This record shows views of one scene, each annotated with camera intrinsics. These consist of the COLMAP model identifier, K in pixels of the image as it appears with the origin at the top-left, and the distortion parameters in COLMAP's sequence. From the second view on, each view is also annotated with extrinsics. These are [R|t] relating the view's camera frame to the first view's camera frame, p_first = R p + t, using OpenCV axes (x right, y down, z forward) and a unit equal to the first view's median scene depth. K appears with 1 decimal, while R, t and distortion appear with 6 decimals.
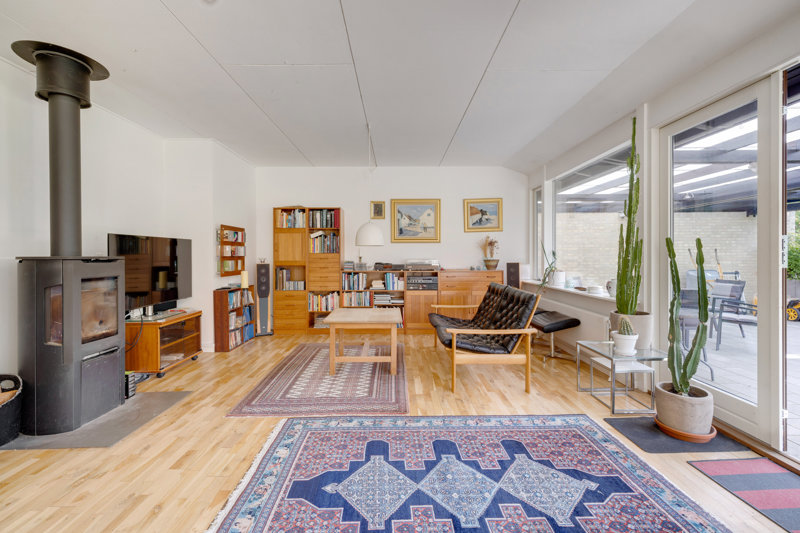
lens RADIAL K [[335.1, 0, 399.5], [0, 335.1, 254.9], [0, 0, 1]] dist [0.001018, 0.000101]
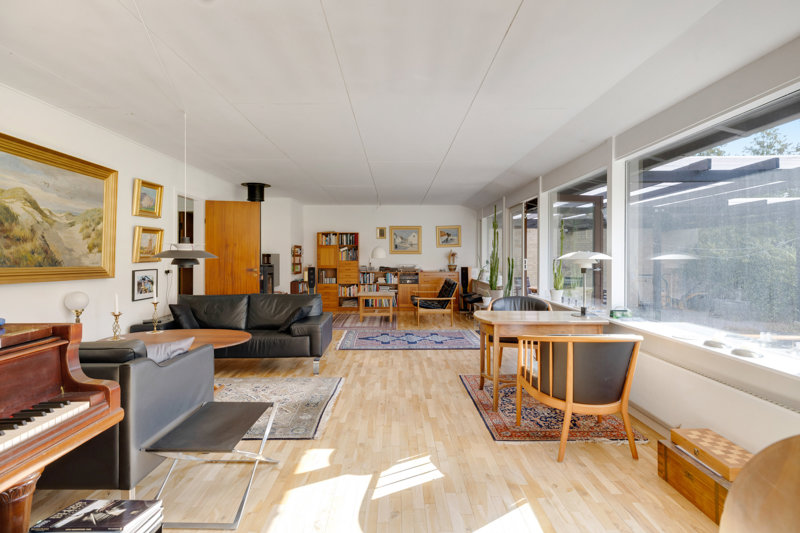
lens RADIAL K [[413.0, 0, 397.7], [0, 413.0, 255.4], [0, 0, 1]] dist [-0.002195, -0.000459]
pose [[0.999970, 0.002644, -0.007286, 0.027372], [-0.002622, 0.999992, 0.003005, -0.036876], [0.007294, -0.002986, 0.999969, -0.989642]]
